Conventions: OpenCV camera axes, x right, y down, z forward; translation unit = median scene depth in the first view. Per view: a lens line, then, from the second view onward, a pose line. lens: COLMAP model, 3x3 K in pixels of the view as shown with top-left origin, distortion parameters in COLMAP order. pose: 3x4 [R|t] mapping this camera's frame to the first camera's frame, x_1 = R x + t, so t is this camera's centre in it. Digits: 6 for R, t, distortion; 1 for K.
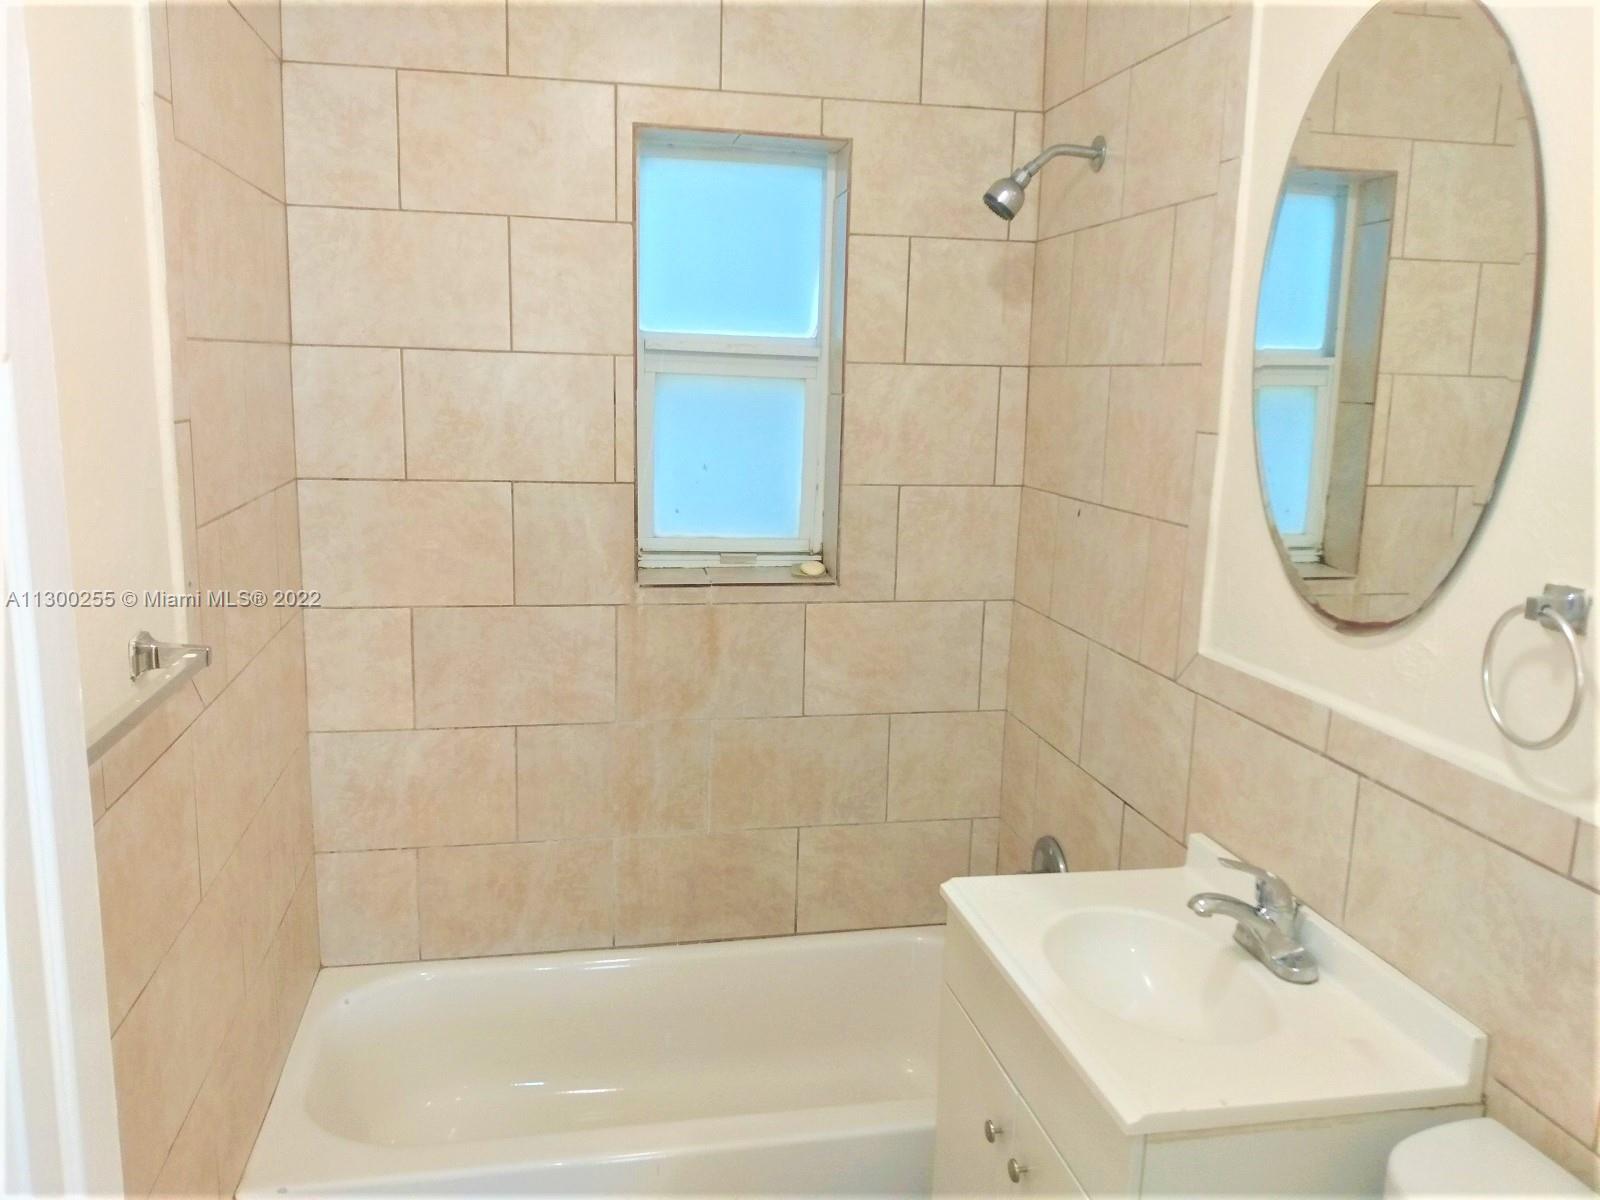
lens RADIAL K [[1260.4, 0, 804.9], [0, 1260.4, 601.3], [0, 0, 1]] dist [0.129528, -0.303608]
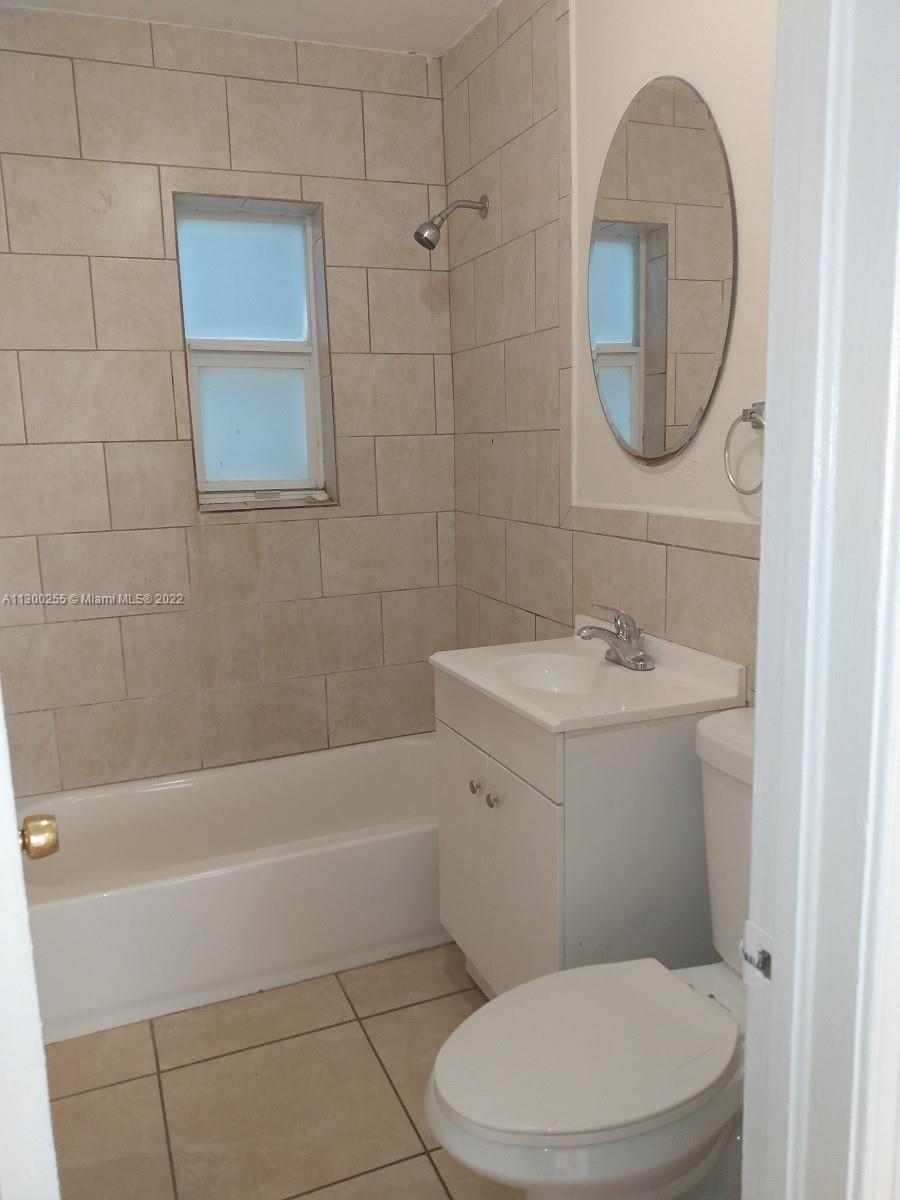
lens RADIAL K [[945.3, 0, 463.5], [0, 945.3, 602.2], [0, 0, 1]] dist [0.129528, -0.303608]
pose [[0.979675, -0.084620, 0.181872, -0.044113], [0.086273, 0.996271, -0.001182, 0.117894], [-0.181094, 0.016848, 0.983322, -0.126162]]
